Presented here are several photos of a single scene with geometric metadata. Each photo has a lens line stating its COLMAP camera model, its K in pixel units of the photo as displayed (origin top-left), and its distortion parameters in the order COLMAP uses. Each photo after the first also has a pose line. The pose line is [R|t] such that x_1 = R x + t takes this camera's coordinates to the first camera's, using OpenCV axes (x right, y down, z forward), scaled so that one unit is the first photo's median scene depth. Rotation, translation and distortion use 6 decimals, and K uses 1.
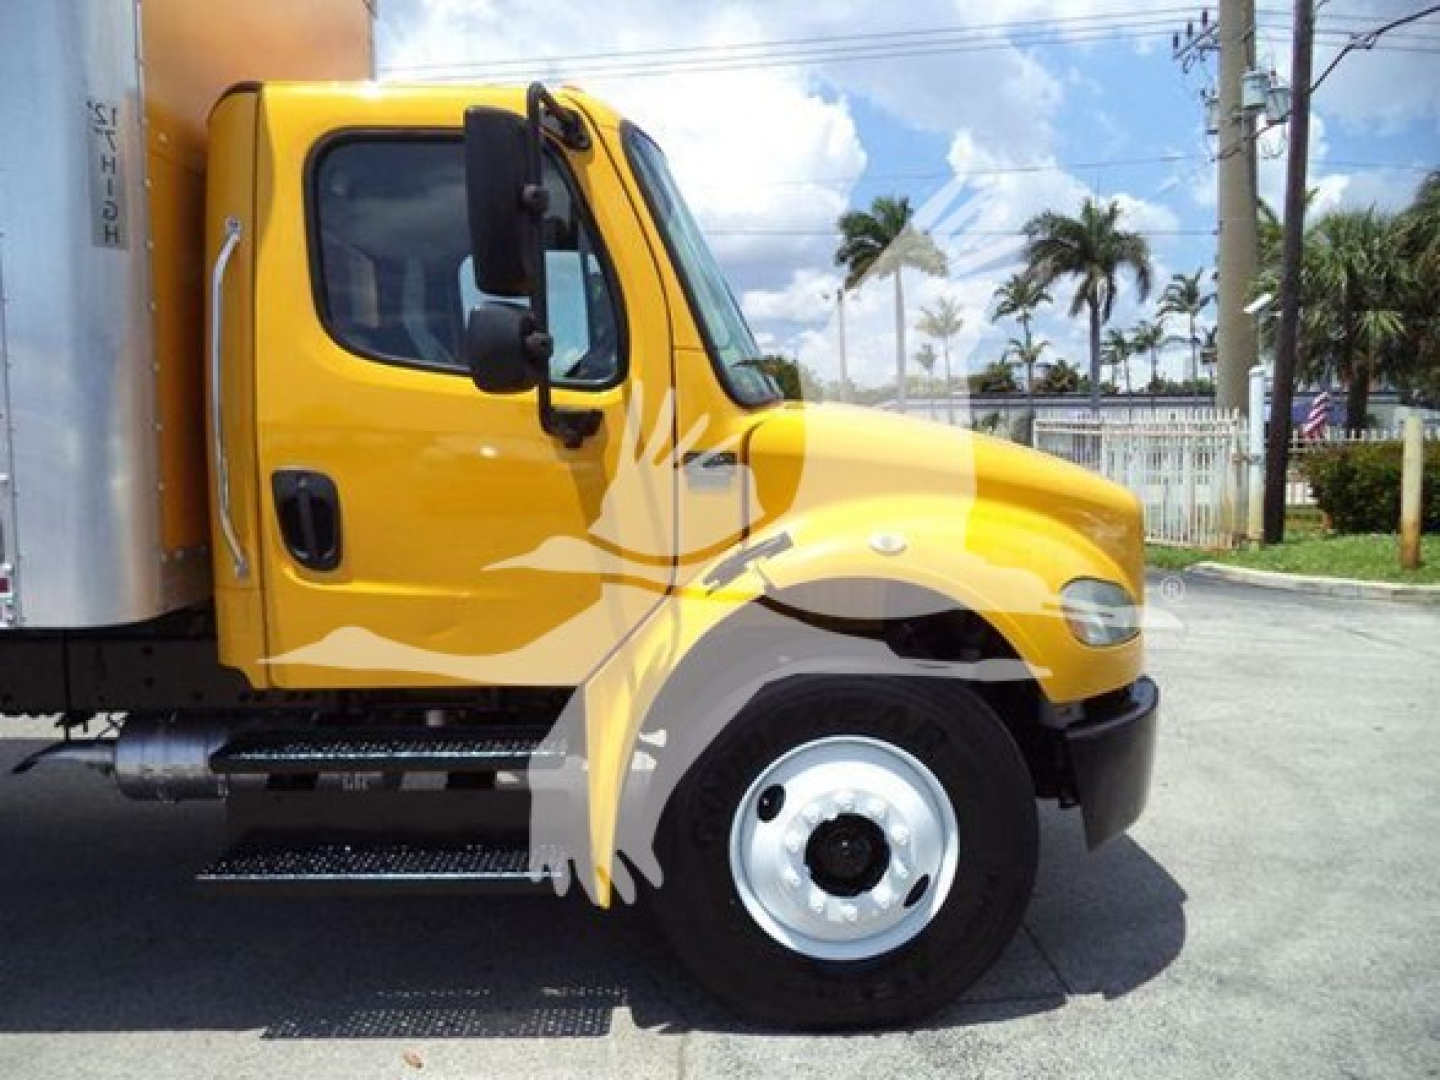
lens RADIAL K [[1180.0, 0, 717.3], [0, 1180.0, 545.4], [0, 0, 1]] dist [-0.022073, 0.000208]
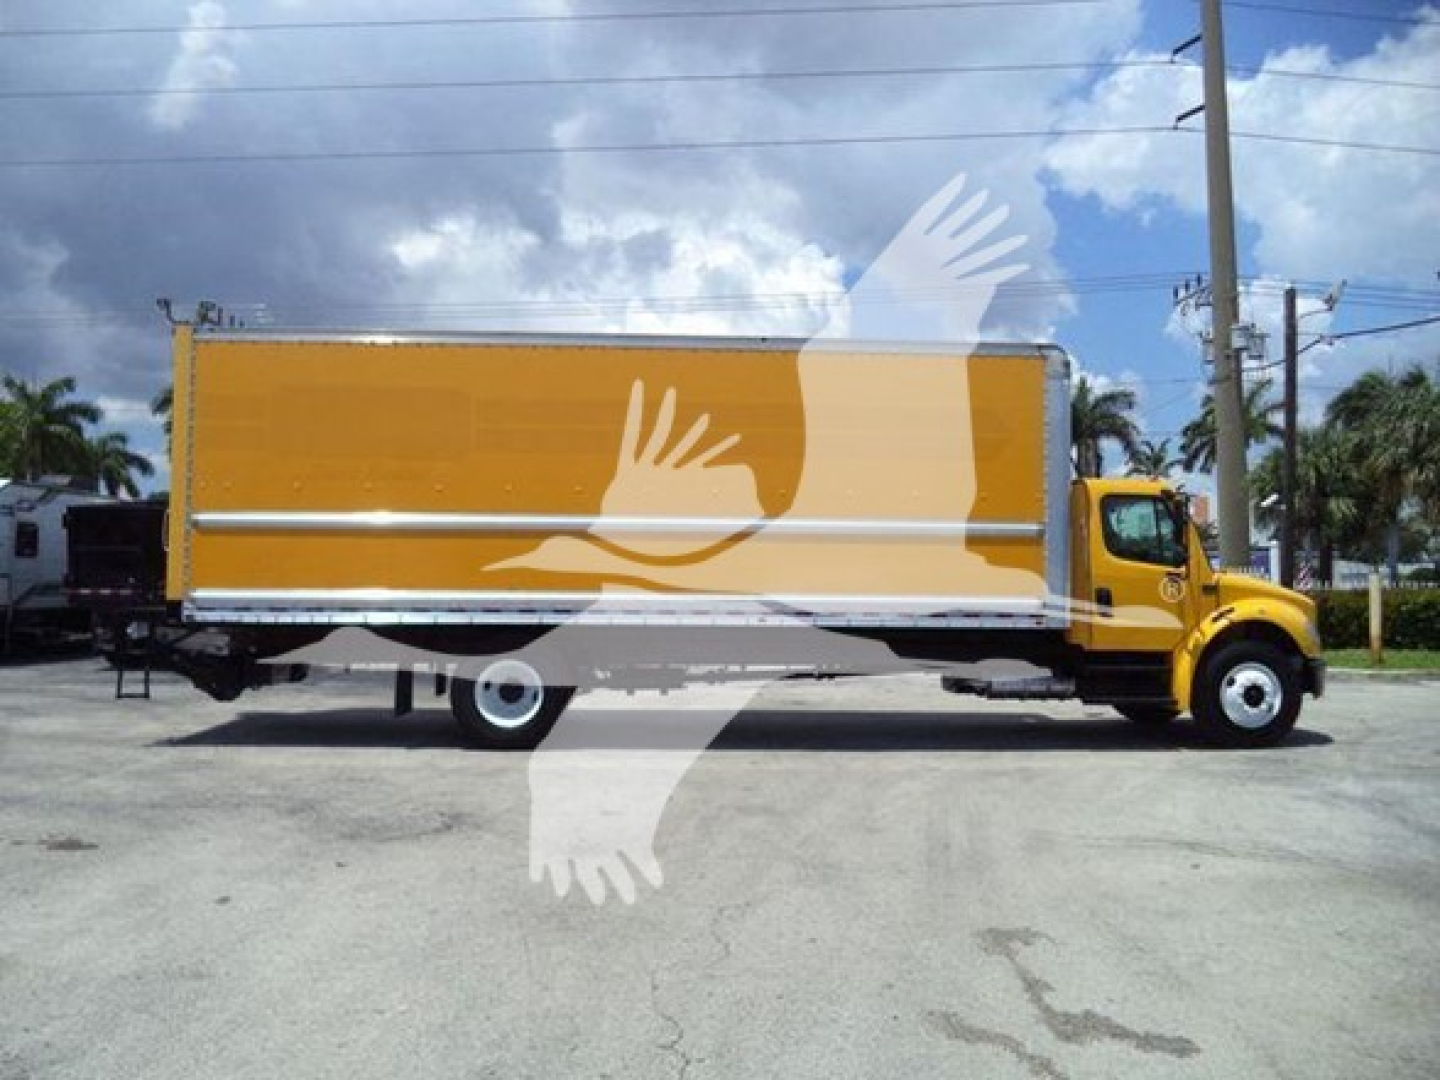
lens RADIAL K [[1180.0, 0, 720.0], [0, 1180.0, 539.2], [0, 0, 1]] dist [-0.022073, 0.000208]
pose [[0.998896, 0.018484, 0.043188, -0.449715], [-0.012942, 0.992041, -0.125251, 0.068304], [-0.045159, 0.124553, 0.991185, -0.682412]]
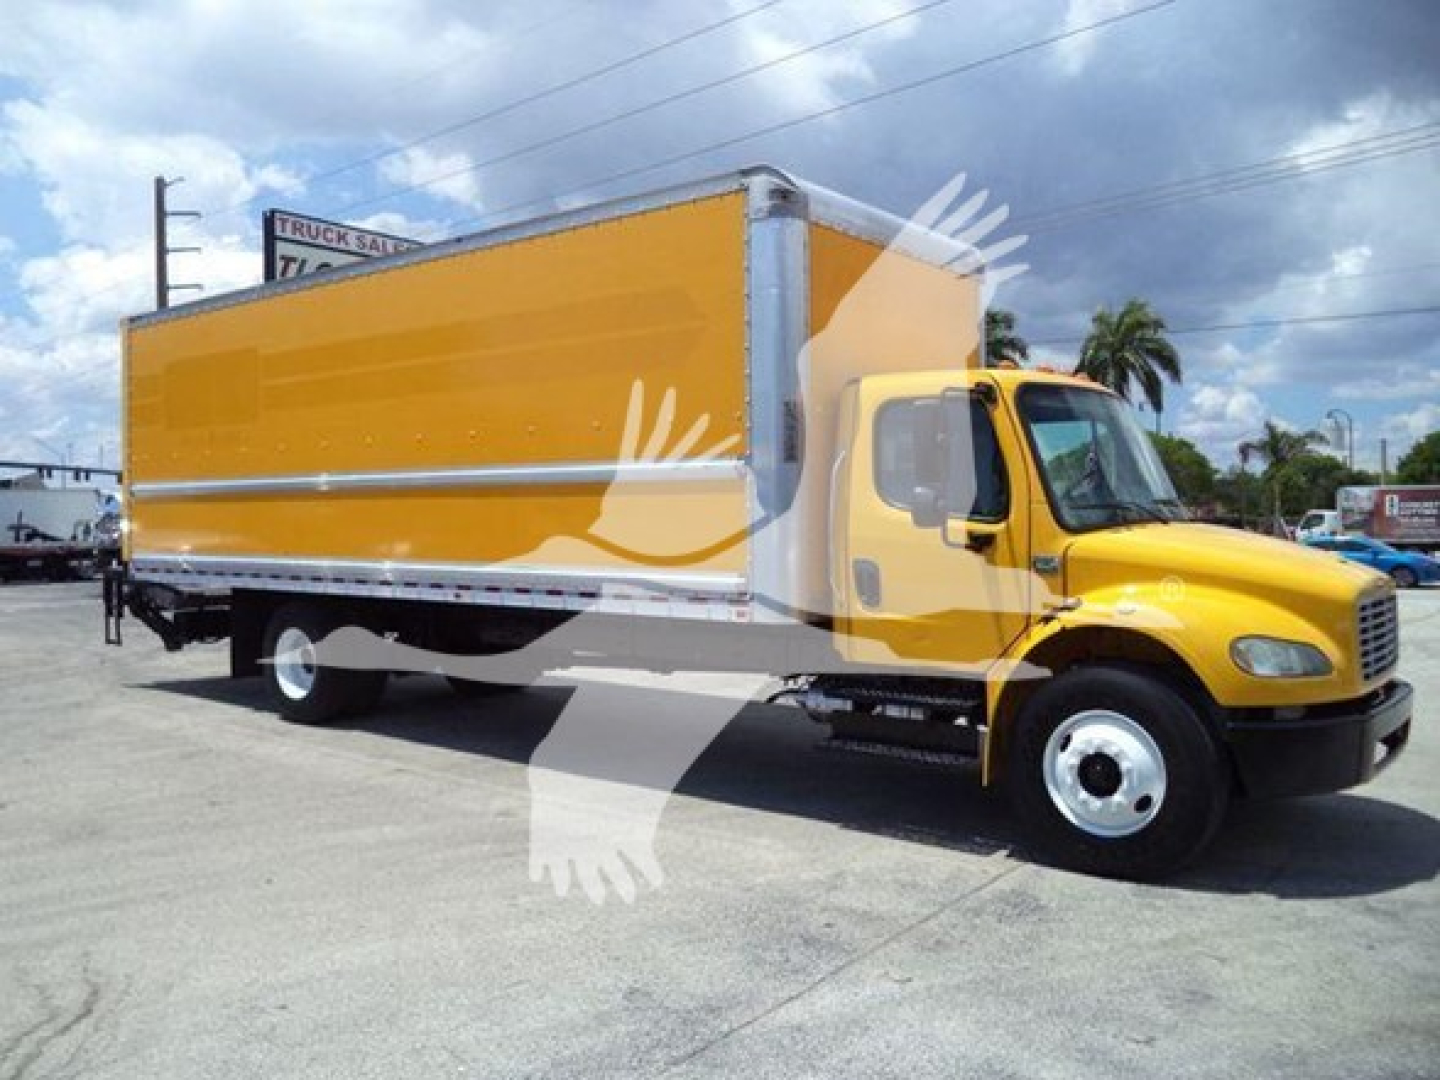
lens RADIAL K [[1180.0, 0, 707.1], [0, 1180.0, 541.3], [0, 0, 1]] dist [-0.022073, 0.000208]
pose [[0.762843, 0.018519, -0.646318, 0.219668], [-0.057752, 0.997546, -0.039582, 0.001213], [0.643999, 0.067521, 0.762041, -0.221910]]
